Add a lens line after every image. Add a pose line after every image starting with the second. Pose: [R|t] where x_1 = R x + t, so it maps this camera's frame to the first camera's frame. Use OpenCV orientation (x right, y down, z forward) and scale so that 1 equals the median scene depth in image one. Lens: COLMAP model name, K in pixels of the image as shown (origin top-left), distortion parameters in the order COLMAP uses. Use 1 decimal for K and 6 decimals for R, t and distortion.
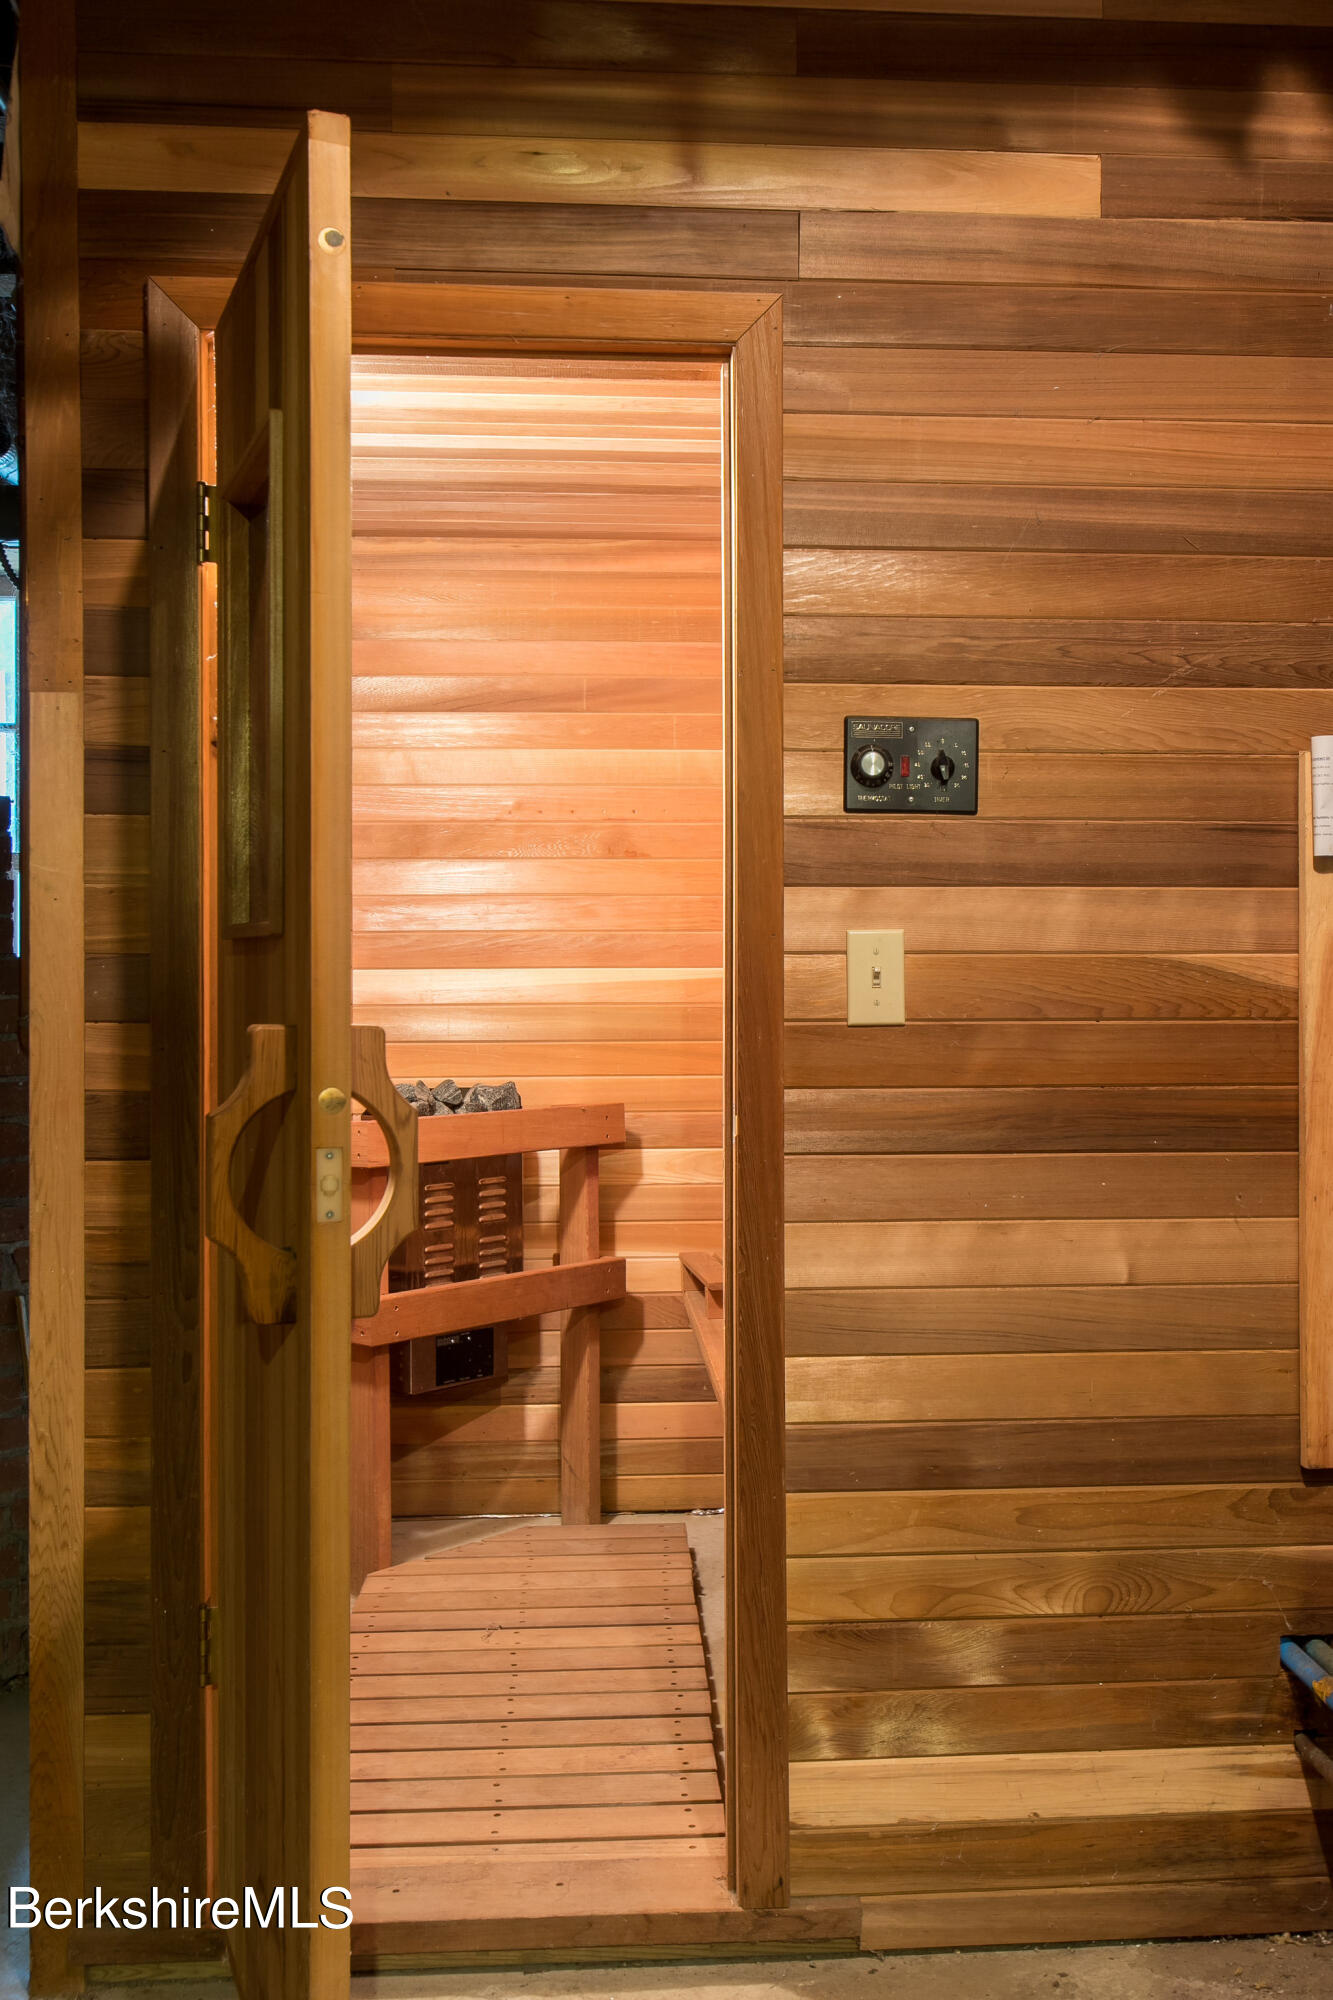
lens RADIAL K [[1739.6, 0, 670.7], [0, 1739.6, 998.2], [0, 0, 1]] dist [-0.000822, 0.000483]
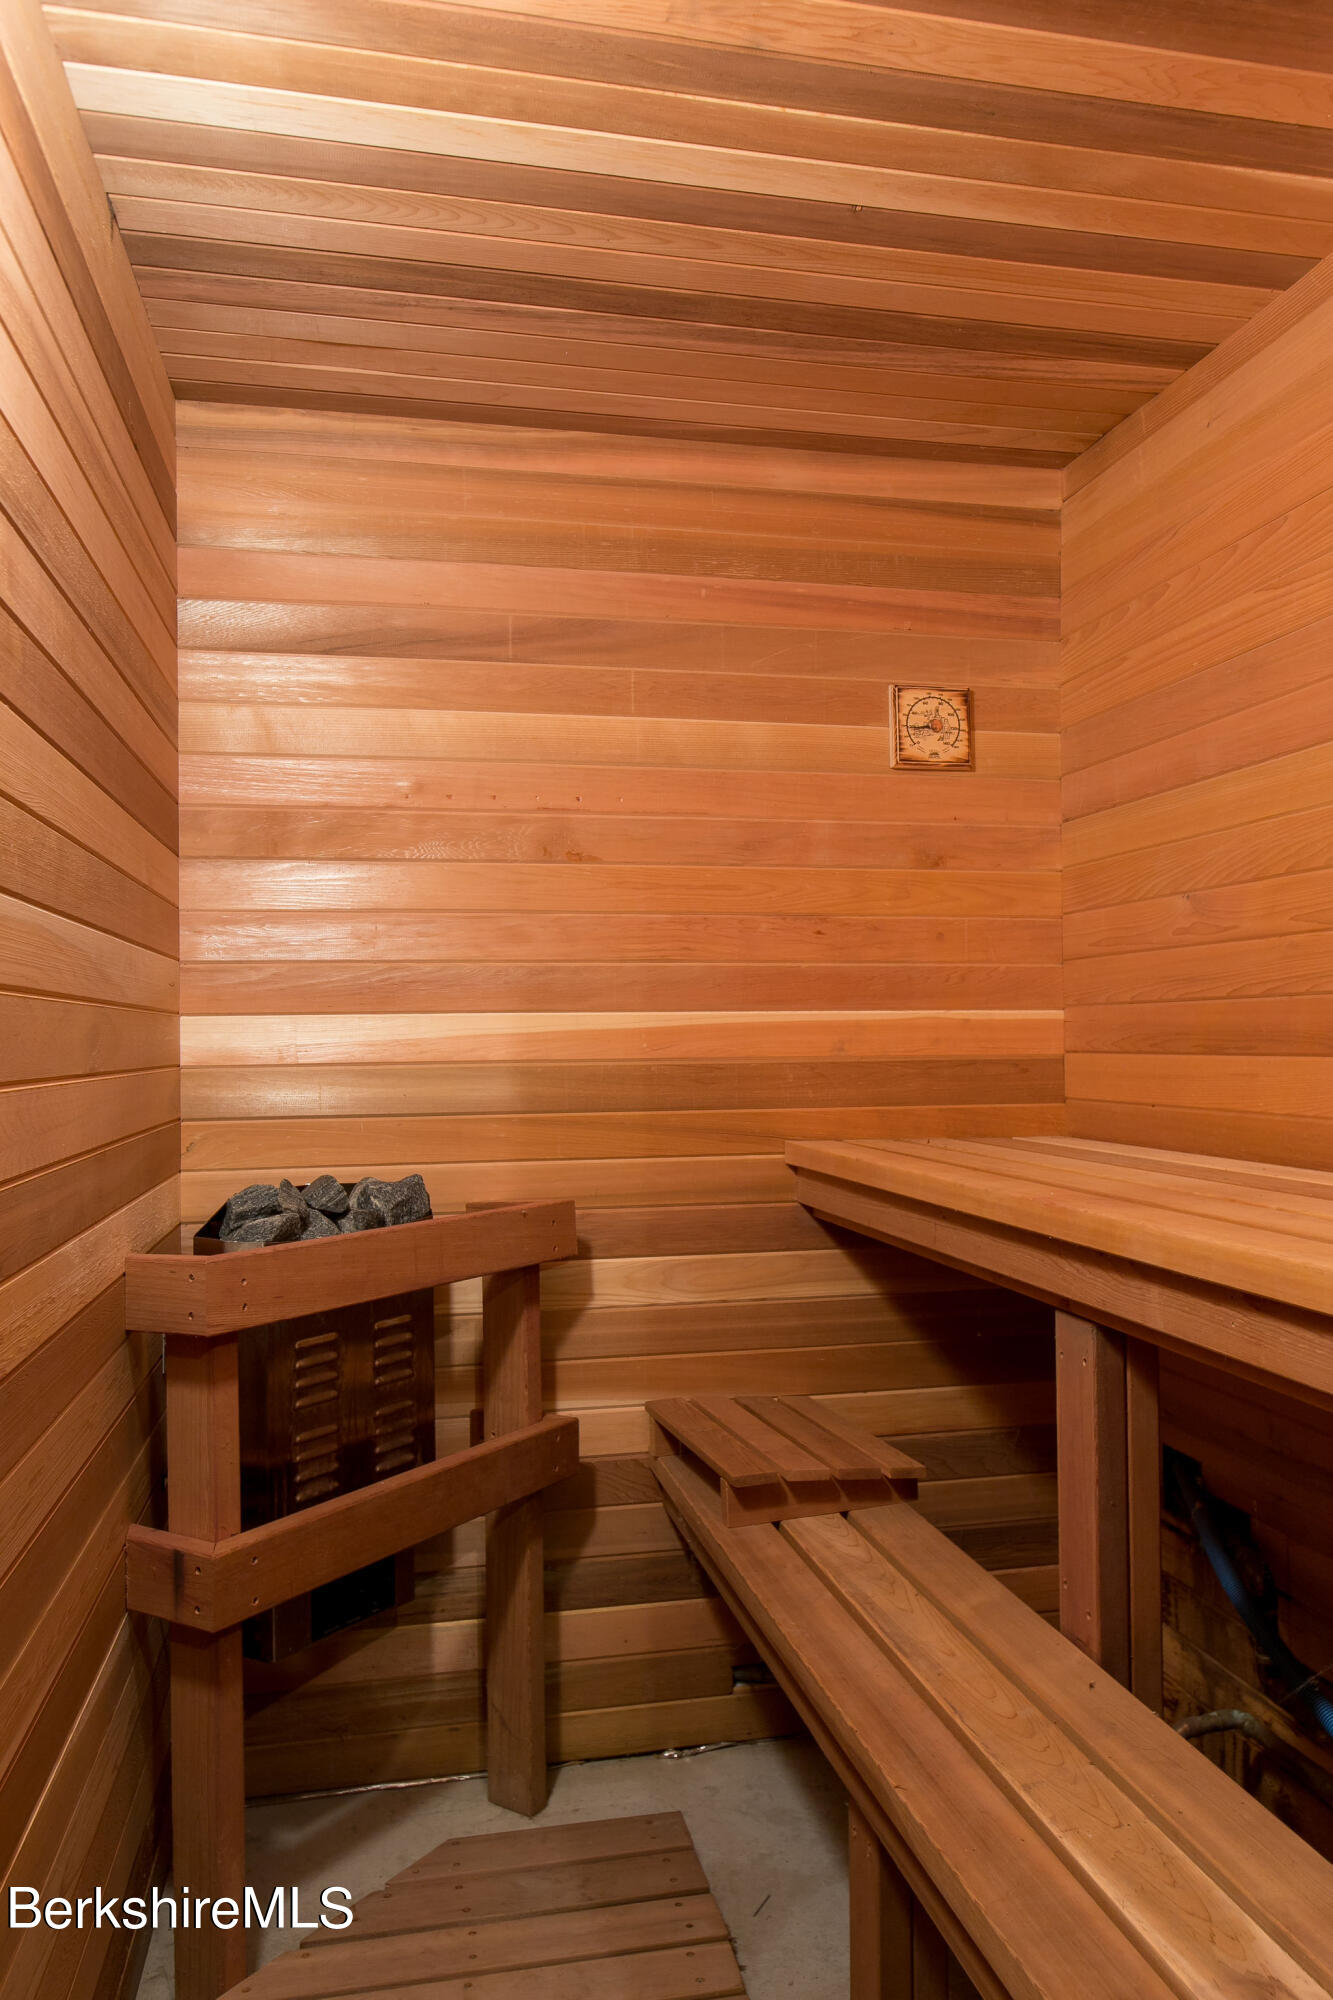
lens RADIAL K [[1431.9, 0, 677.5], [0, 1431.9, 1029.9], [0, 0, 1]] dist [0.002995, -0.003003]
pose [[0.988421, -0.005123, 0.151649, -0.072159], [0.007182, 0.999889, -0.013029, -0.001791], [-0.151566, 0.013967, 0.988348, 0.399500]]
